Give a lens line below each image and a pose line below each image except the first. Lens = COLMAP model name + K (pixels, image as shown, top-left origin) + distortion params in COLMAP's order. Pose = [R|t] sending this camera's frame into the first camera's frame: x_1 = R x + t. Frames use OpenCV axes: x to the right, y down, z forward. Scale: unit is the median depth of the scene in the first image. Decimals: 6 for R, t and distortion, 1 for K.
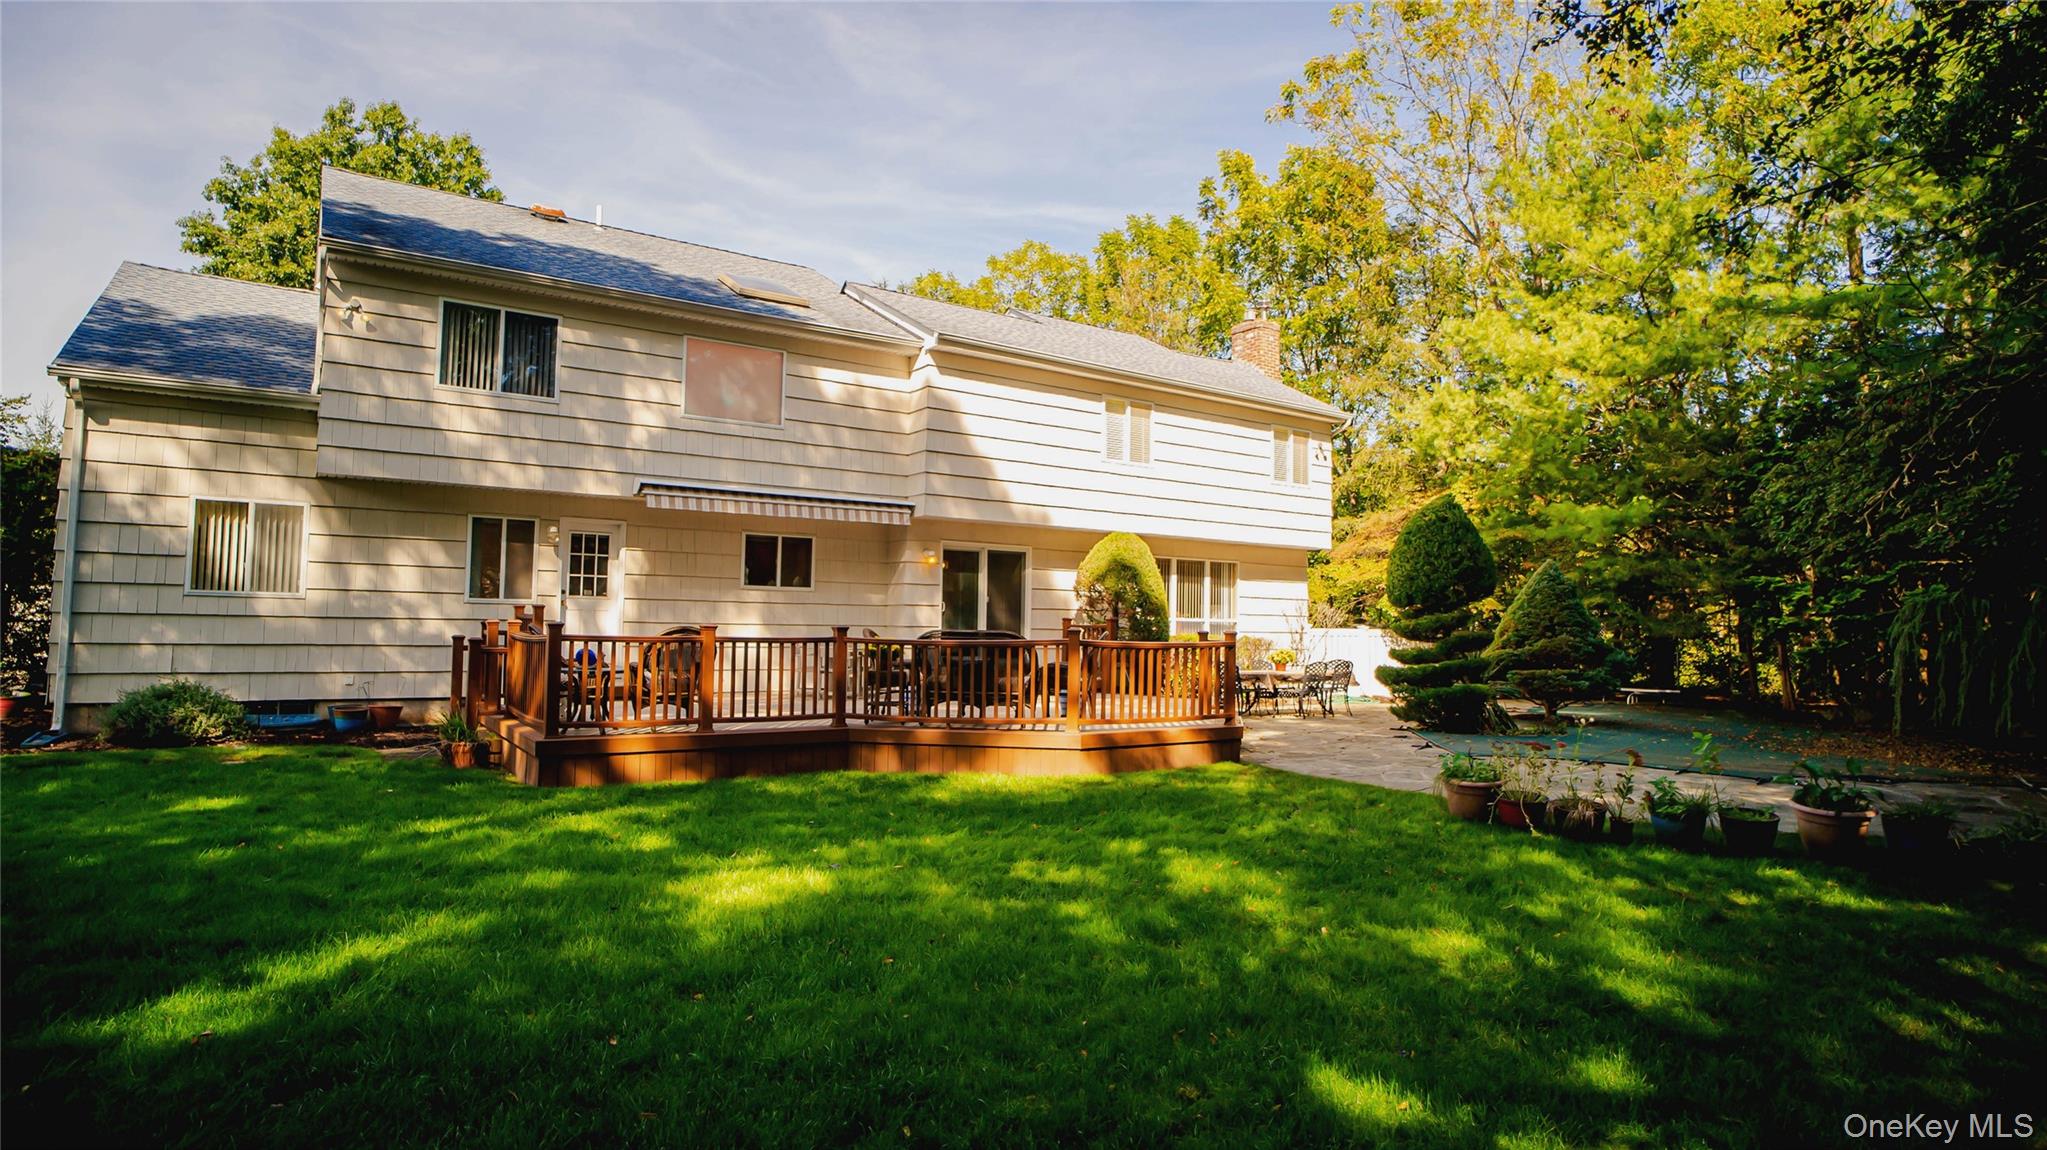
lens RADIAL K [[1075.6, 0, 1019.6], [0, 1075.6, 574.4], [0, 0, 1]] dist [-0.058851, 0.033318]
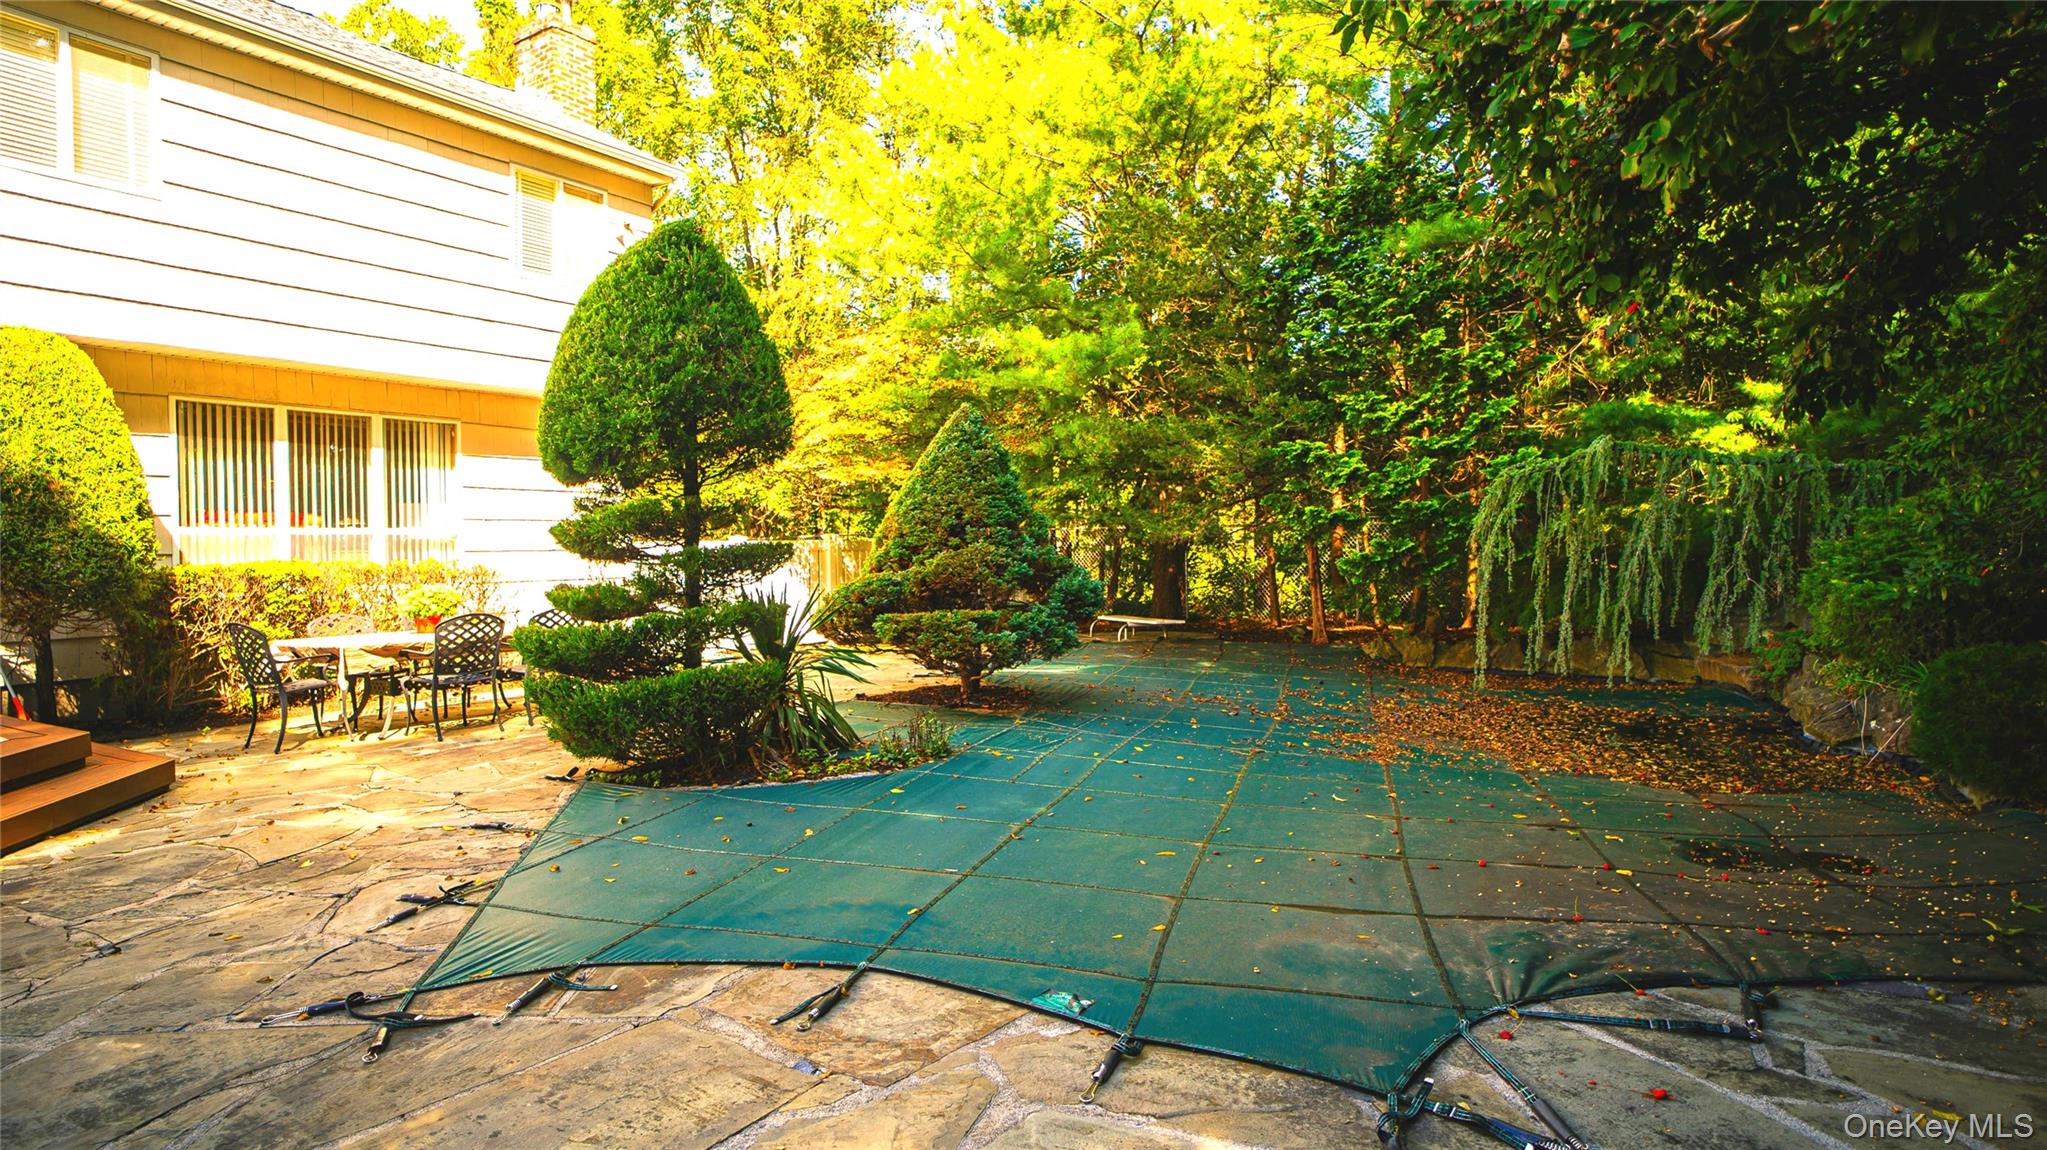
lens RADIAL K [[1075.6, 0, 1019.6], [0, 1075.6, 574.4], [0, 0, 1]] dist [-0.058851, 0.033318]
pose [[0.924813, -0.035826, 0.378731, 0.331974], [0.006198, 0.996842, 0.079162, 0.031245], [-0.380371, -0.070863, 0.922115, 0.505729]]
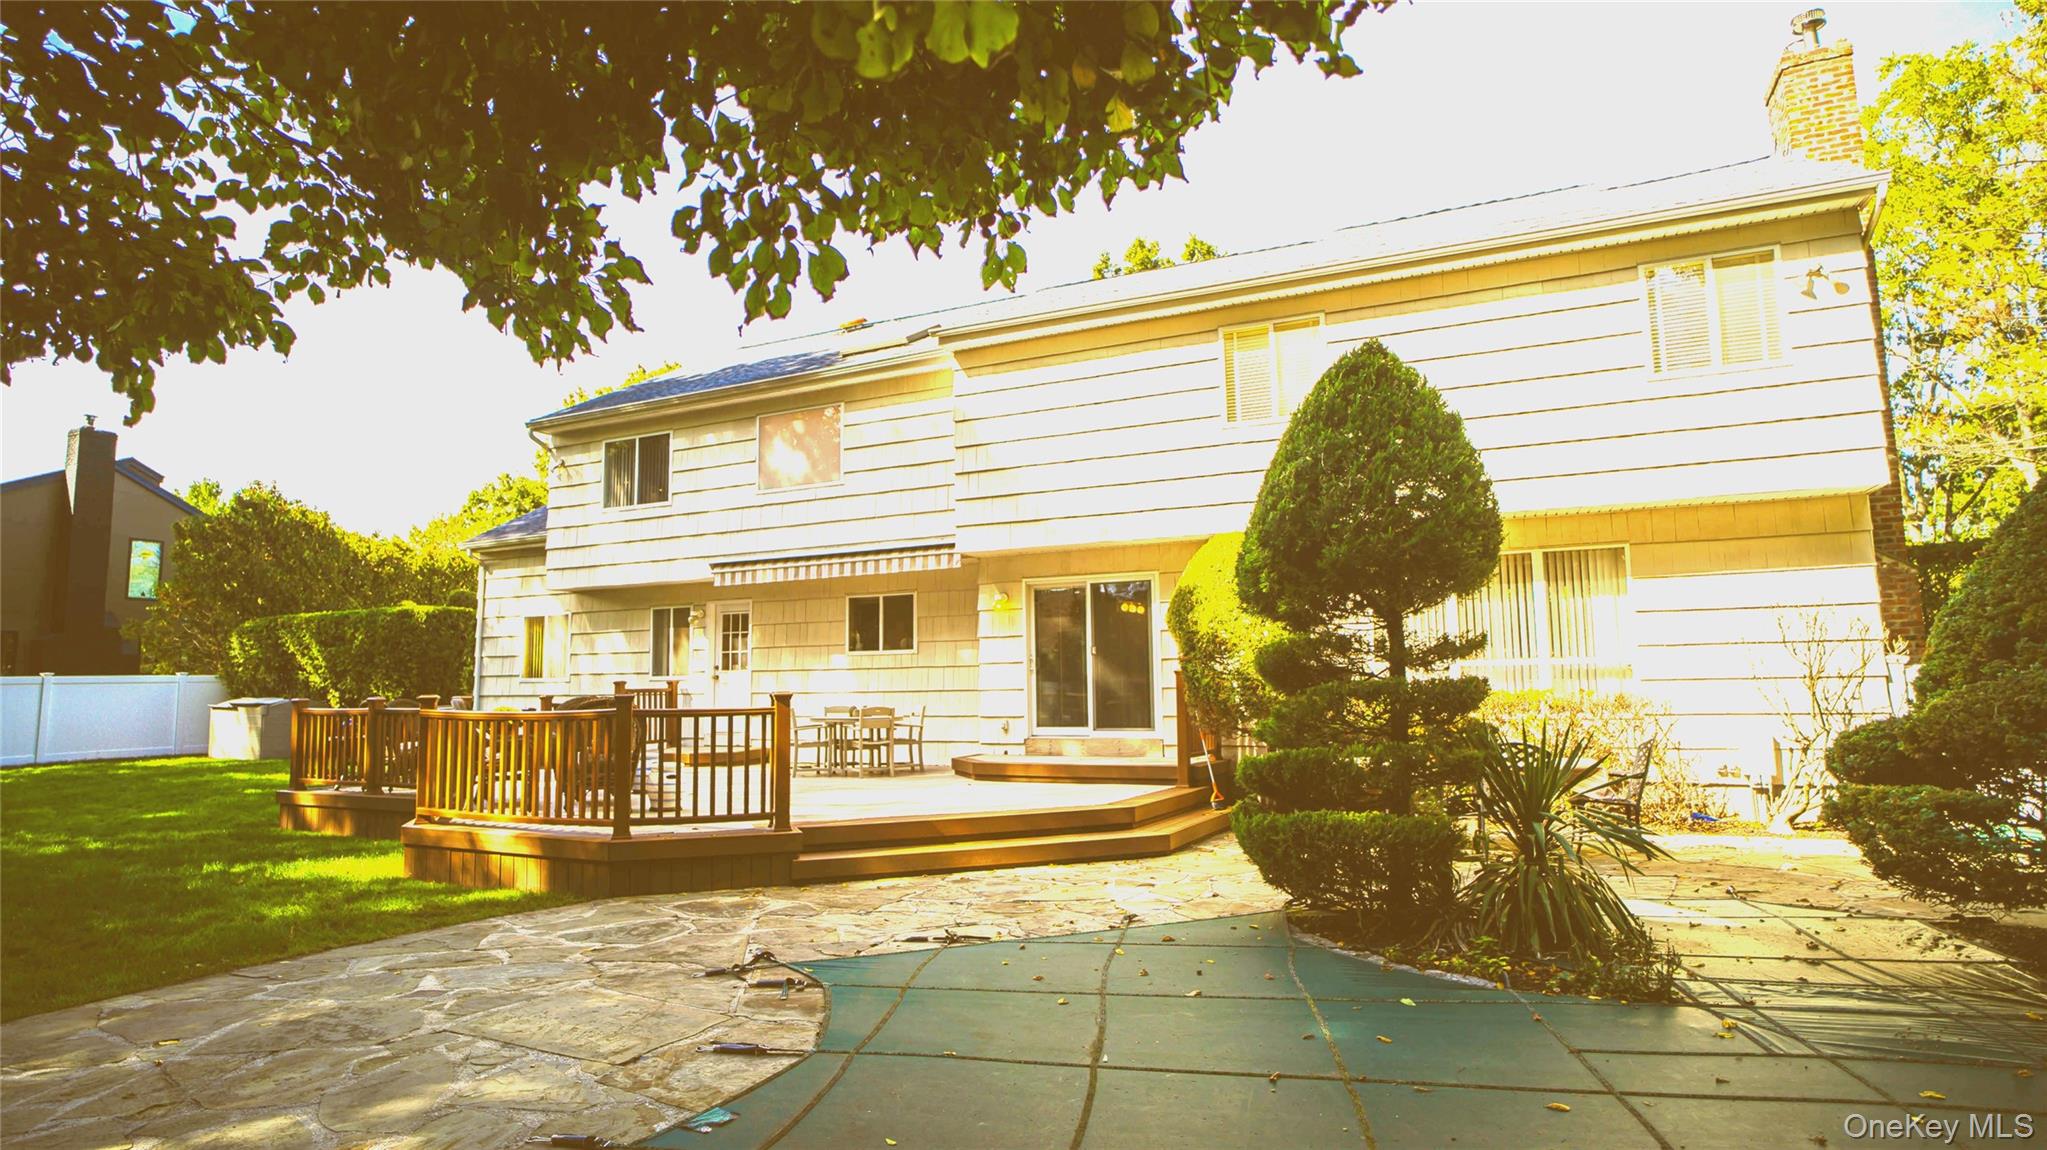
lens RADIAL K [[1075.6, 0, 1019.6], [0, 1075.6, 574.4], [0, 0, 1]] dist [-0.058851, 0.033318]
pose [[0.500615, -0.114751, -0.858031, 0.629384], [0.064830, 0.993362, -0.095024, 0.041486], [0.863239, -0.008056, 0.504731, 0.624523]]
